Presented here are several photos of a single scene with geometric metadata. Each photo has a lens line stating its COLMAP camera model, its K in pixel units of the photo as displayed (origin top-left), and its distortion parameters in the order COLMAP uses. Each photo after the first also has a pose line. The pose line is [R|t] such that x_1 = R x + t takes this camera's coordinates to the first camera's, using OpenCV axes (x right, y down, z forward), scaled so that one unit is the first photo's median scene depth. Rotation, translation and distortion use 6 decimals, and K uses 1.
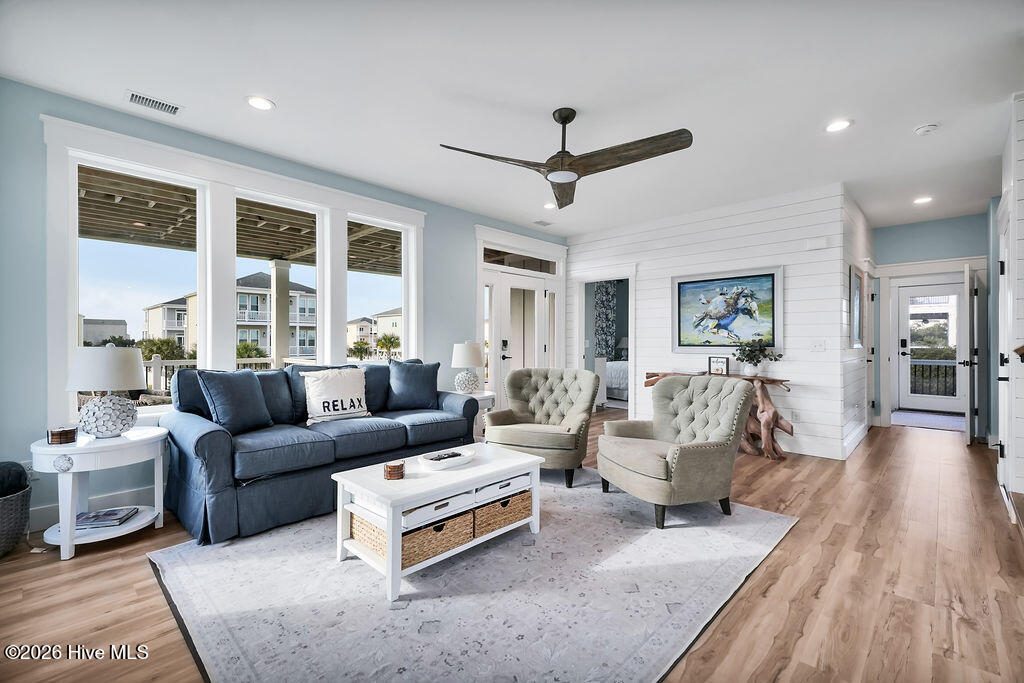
lens RADIAL K [[449.8, 0, 516.8], [0, 449.8, 340.6], [0, 0, 1]] dist [0.000816, 0.000200]
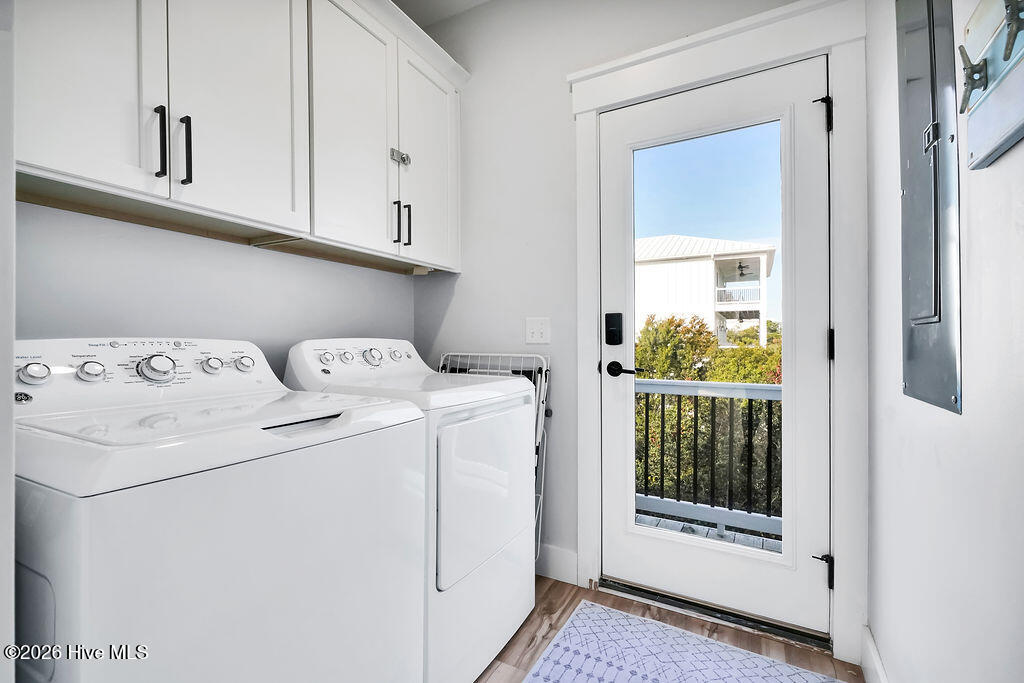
lens RADIAL K [[449.8, 0, 516.8], [0, 449.8, 340.6], [0, 0, 1]] dist [0.000816, 0.000200]
pose [[0.964054, 0.004026, 0.265676, 0.485309], [-0.004135, 0.999991, -0.000151, 0.008845], [-0.265675, -0.000953, 0.964062, 0.506199]]
